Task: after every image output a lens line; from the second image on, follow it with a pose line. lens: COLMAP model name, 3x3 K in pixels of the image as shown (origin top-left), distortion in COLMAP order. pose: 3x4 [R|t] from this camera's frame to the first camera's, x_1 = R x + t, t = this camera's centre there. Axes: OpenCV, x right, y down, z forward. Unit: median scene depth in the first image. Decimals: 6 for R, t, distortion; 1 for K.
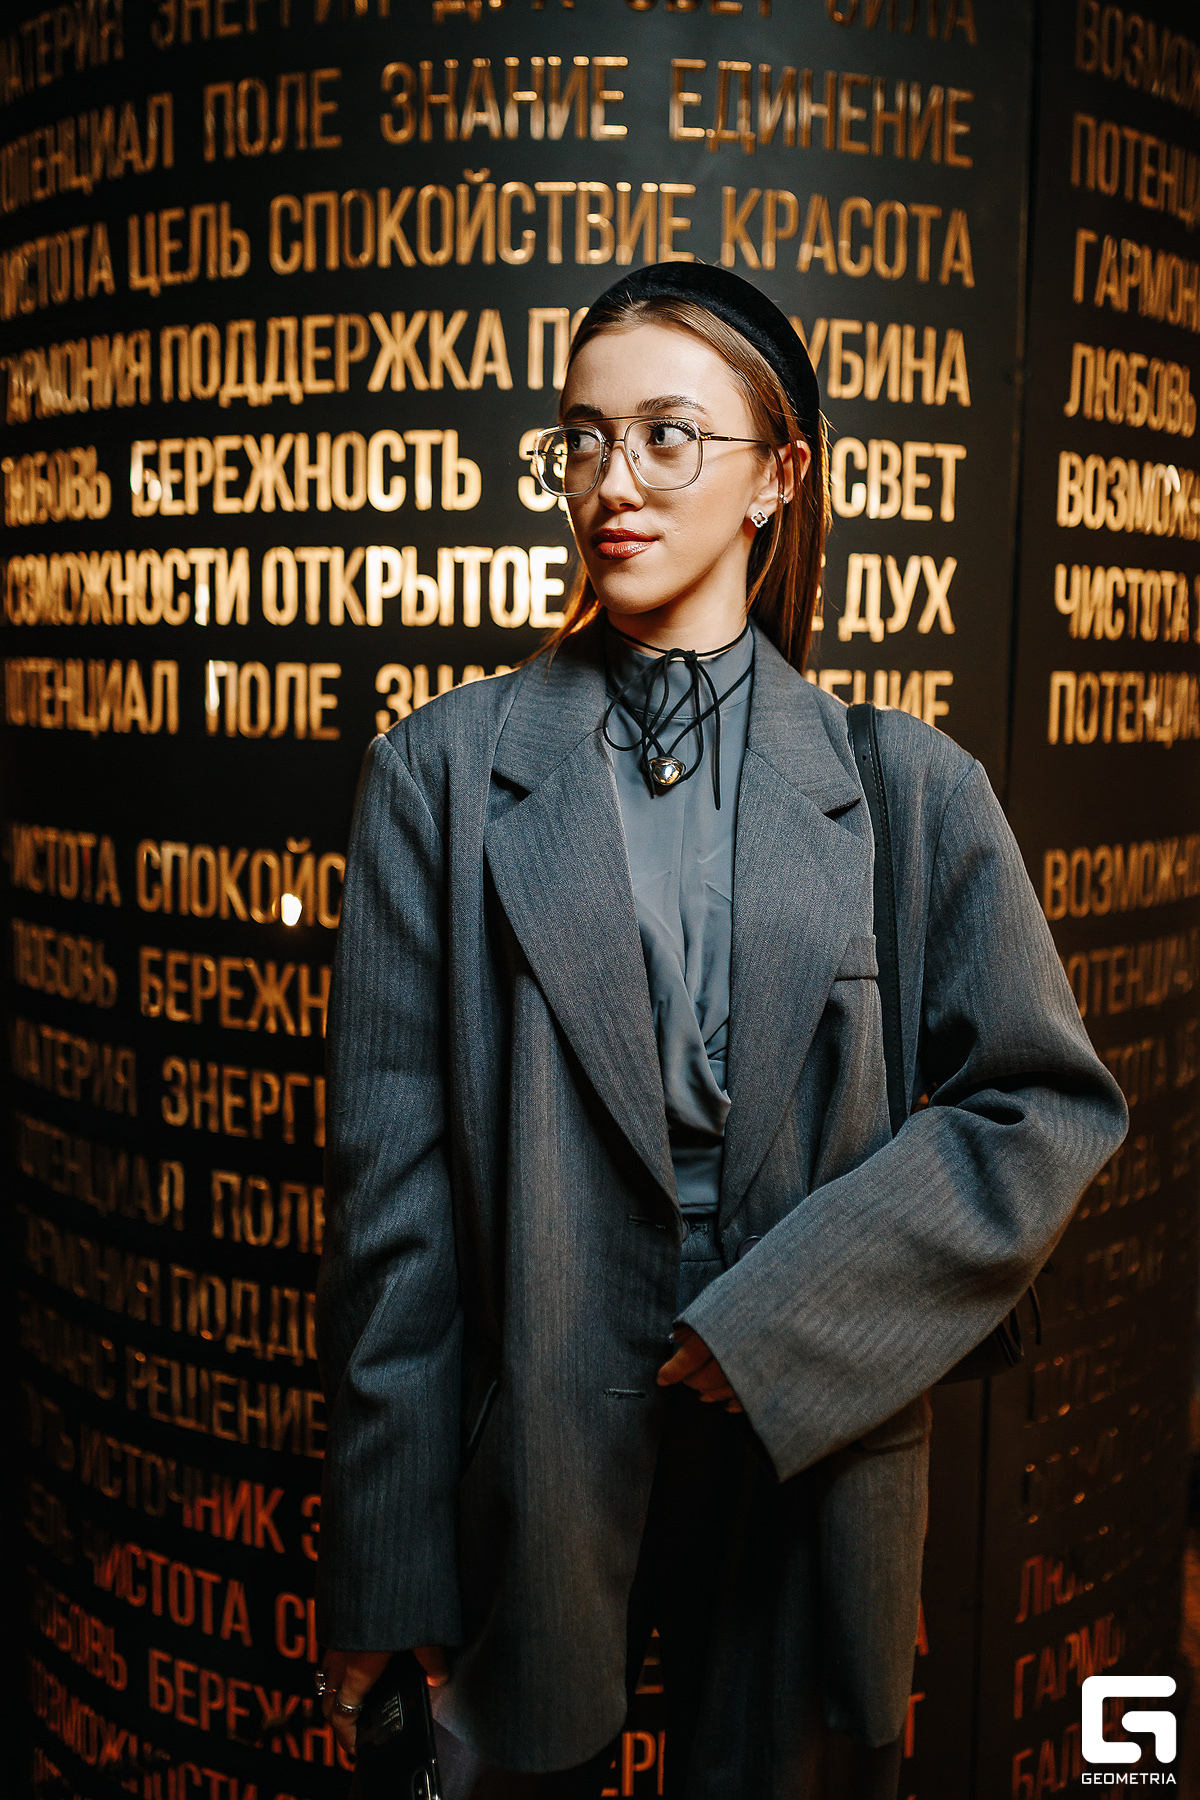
lens RADIAL K [[1819.4, 0, 587.2], [0, 1819.4, 834.3], [0, 0, 1]] dist [0.013842, 0.000000]
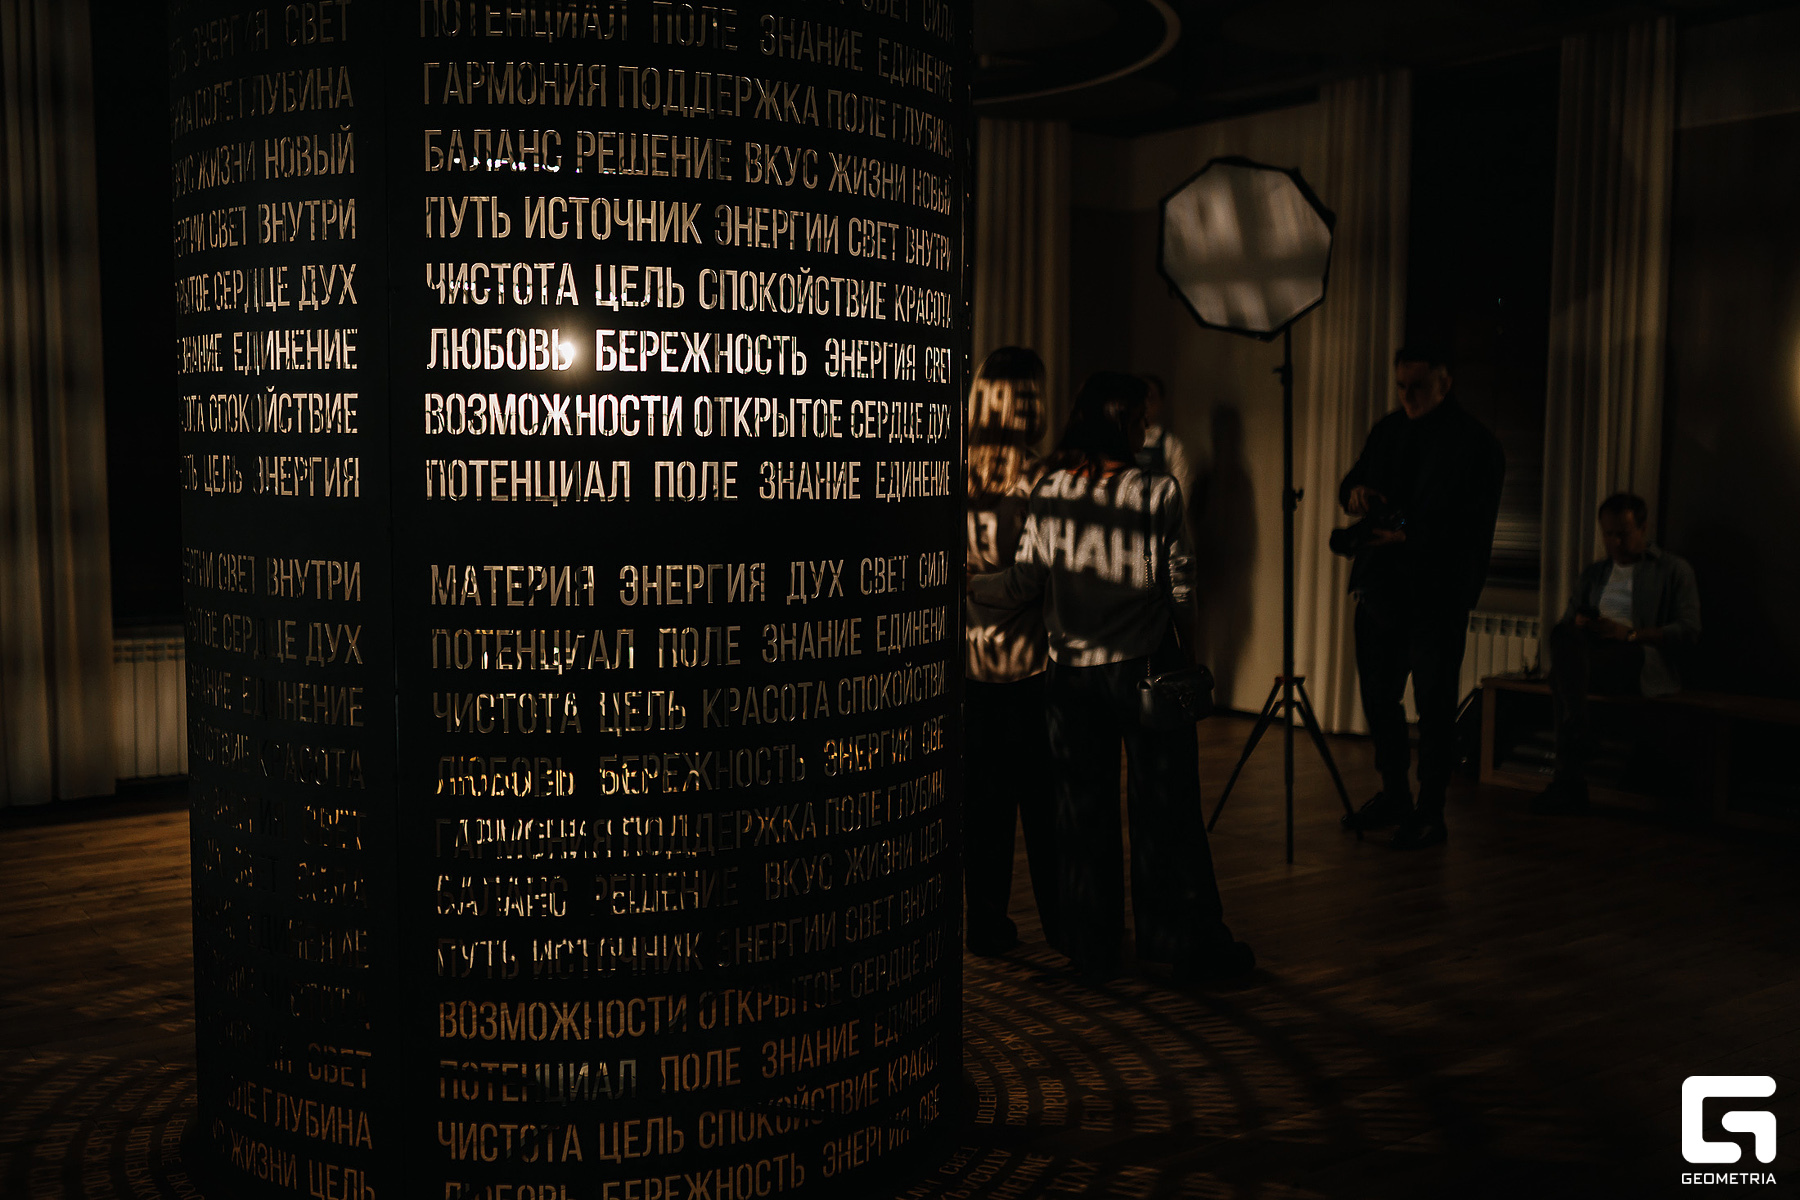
lens RADIAL K [[1819.4, 0, 896.5], [0, 1819.4, 601.7], [0, 0, 1]] dist [0.013842, 0.000000]
pose [[0.683804, -0.069990, 0.726301, -1.333818], [0.080273, 0.996563, 0.020457, 0.022259], [-0.725237, 0.044314, 0.687072, -0.343060]]
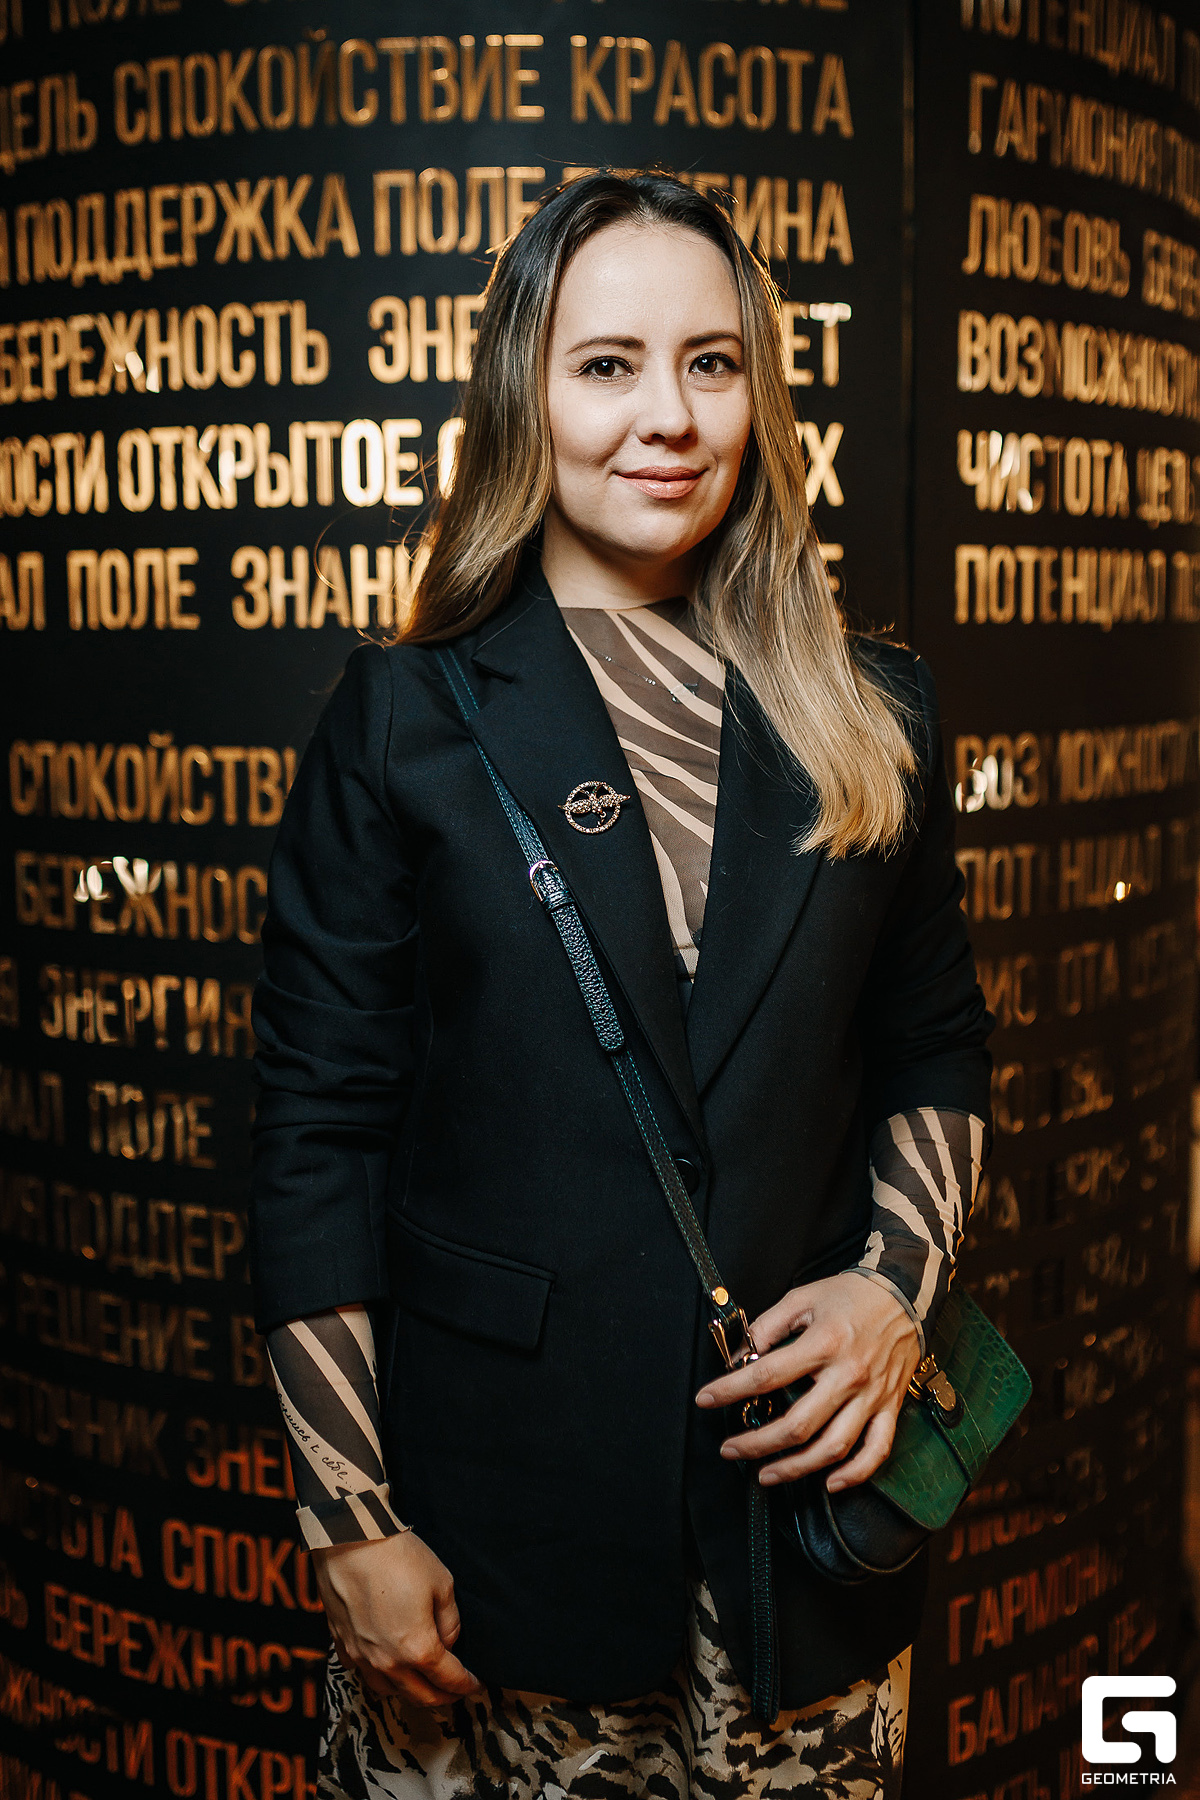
lens RADIAL K [[2029.1, 0, 648.7], [0, 2029.1, 825.8], [0, 0, 1]] dist [0.010473, 0.000000]
pose [[0.998405, -0.013833, -0.054730, 0.158288], [0.013946, 0.999901, 0.001684, 0.054080], [0.054701, -0.002445, 0.998500, -0.060052]]
